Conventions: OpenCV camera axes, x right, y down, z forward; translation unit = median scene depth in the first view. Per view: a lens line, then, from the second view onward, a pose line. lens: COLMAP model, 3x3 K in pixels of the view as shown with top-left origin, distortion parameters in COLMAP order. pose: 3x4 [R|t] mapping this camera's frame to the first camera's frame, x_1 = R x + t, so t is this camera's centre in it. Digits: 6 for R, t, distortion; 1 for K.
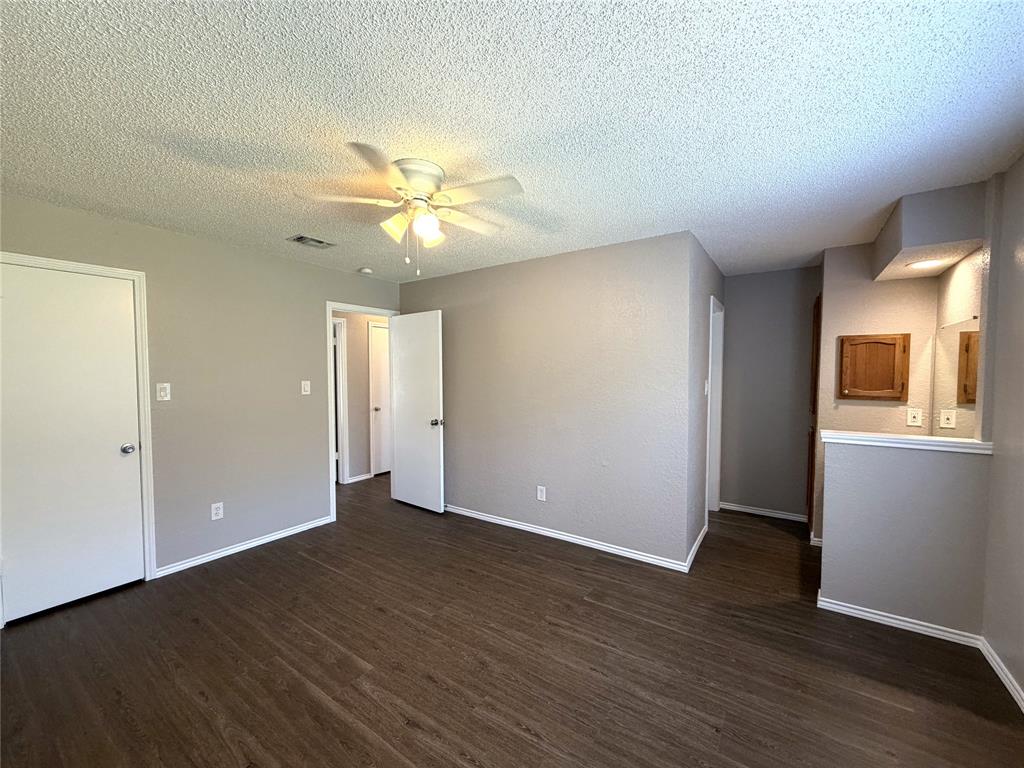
lens RADIAL K [[411.3, 0, 511.9], [0, 411.3, 380.1], [0, 0, 1]] dist [0.000364, 0.000505]
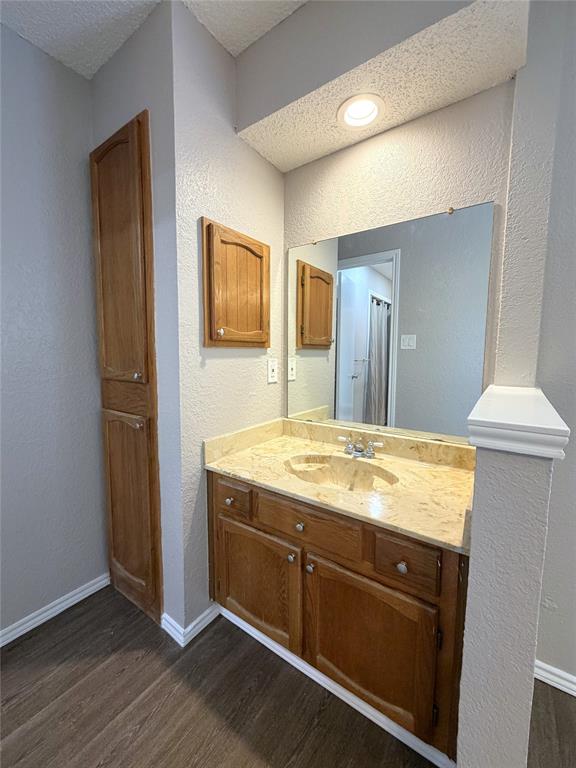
lens RADIAL K [[308.5, 0, 287.1], [0, 308.5, 384.9], [0, 0, 1]] dist [0.000364, 0.000505]
pose [[0.015609, -0.105275, 0.994321, 0.442444], [0.020137, 0.994273, 0.104954, 0.059230], [-0.999675, 0.018385, 0.017640, 0.966664]]
